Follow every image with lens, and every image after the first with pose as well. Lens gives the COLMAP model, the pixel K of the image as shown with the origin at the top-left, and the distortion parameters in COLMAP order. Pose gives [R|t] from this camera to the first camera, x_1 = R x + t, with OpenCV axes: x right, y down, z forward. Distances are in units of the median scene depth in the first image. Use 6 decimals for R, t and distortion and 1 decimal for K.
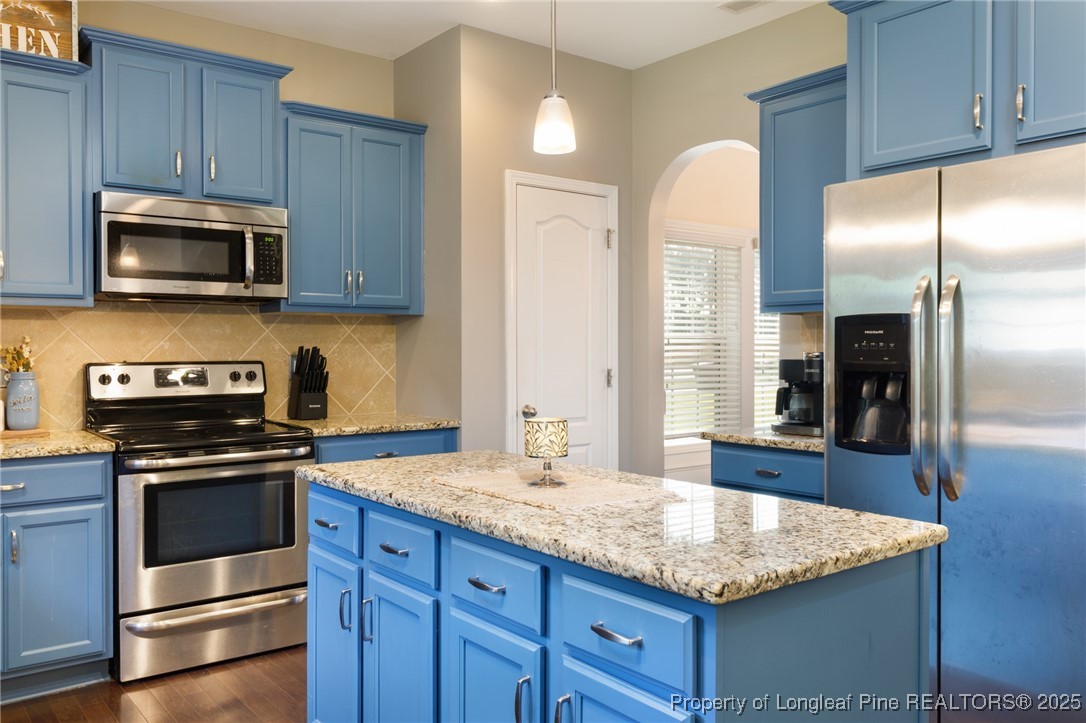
lens RADIAL K [[851.1, 0, 543.1], [0, 851.1, 350.3], [0, 0, 1]] dist [-0.005158, -0.001456]
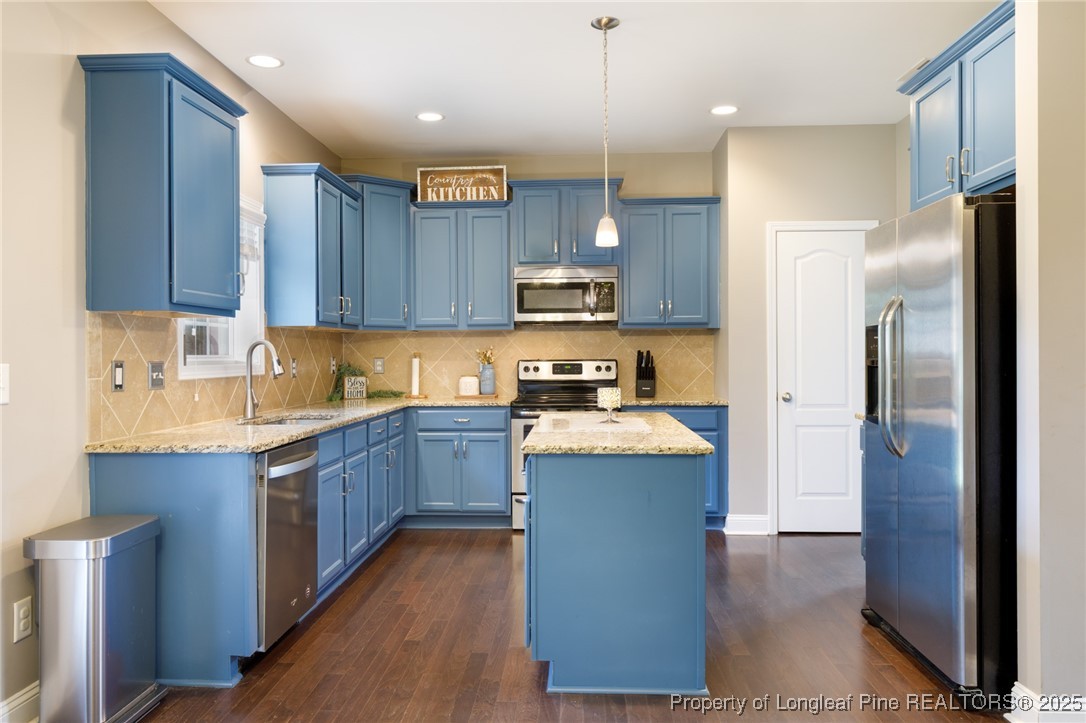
lens RADIAL K [[676.8, 0, 496.4], [0, 676.8, 346.9], [0, 0, 1]] dist [-0.005586, 0.000401]
pose [[0.761027, -0.009133, -0.648656, 0.369584], [0.001811, 0.999927, -0.011954, 0.004144], [0.648717, 0.007923, 0.760988, -0.138762]]
